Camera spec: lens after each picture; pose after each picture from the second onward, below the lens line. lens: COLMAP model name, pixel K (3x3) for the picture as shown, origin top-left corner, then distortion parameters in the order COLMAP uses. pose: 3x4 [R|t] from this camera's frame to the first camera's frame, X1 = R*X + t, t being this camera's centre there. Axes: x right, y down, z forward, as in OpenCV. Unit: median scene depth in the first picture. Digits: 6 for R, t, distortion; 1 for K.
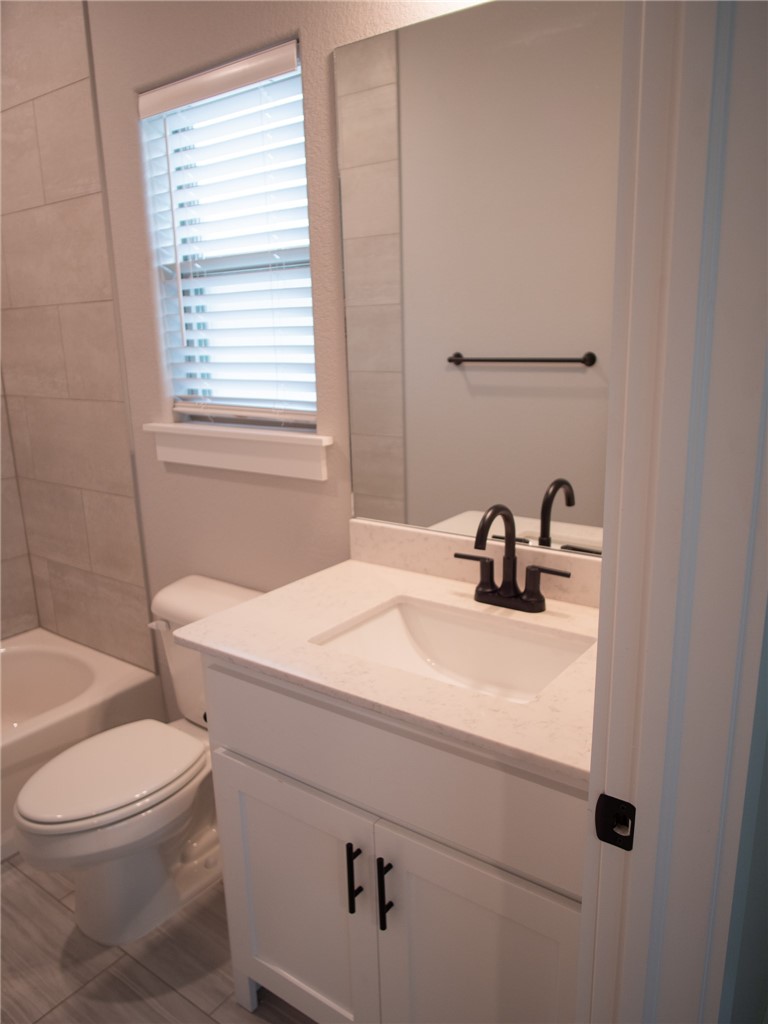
lens RADIAL K [[744.0, 0, 382.4], [0, 744.0, 525.4], [0, 0, 1]] dist [-0.034135, 0.009349]
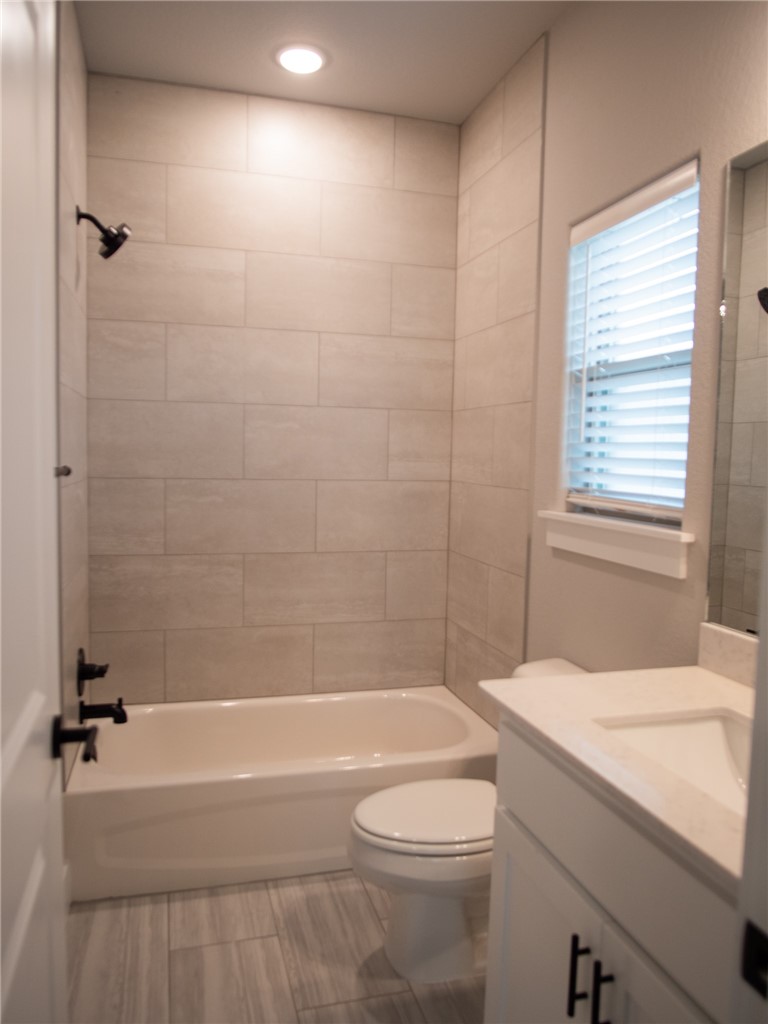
lens RADIAL K [[746.0, 0, 384.0], [0, 746.0, 512.0], [0, 0, 1]] dist [-0.028642, 0.007450]
pose [[0.791741, 0.091105, -0.604025, 0.179898], [-0.195606, 0.974561, -0.109402, 0.034227], [0.578693, 0.204769, 0.789420, -0.000297]]
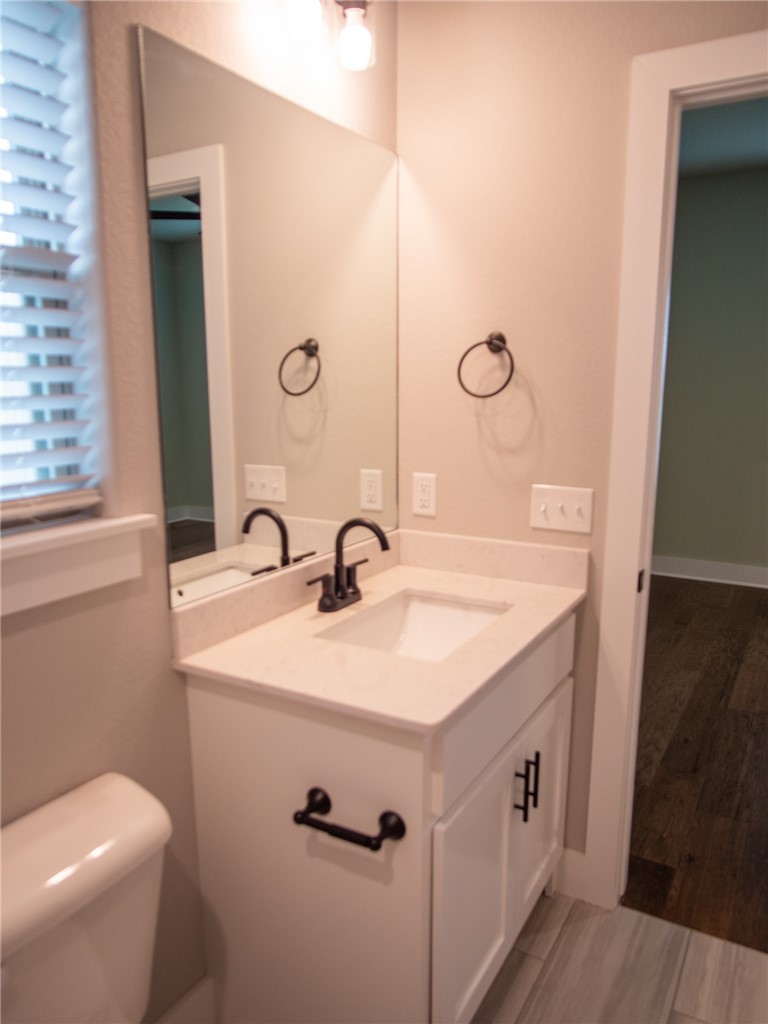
lens RADIAL K [[744.5, 0, 389.5], [0, 744.5, 520.5], [0, 0, 1]] dist [-0.029111, 0.006689]
pose [[-0.102662, -0.165746, 0.980810, -0.774996], [0.255608, 0.948514, 0.187043, -0.176989], [-0.961314, 0.269905, -0.055010, 0.749789]]
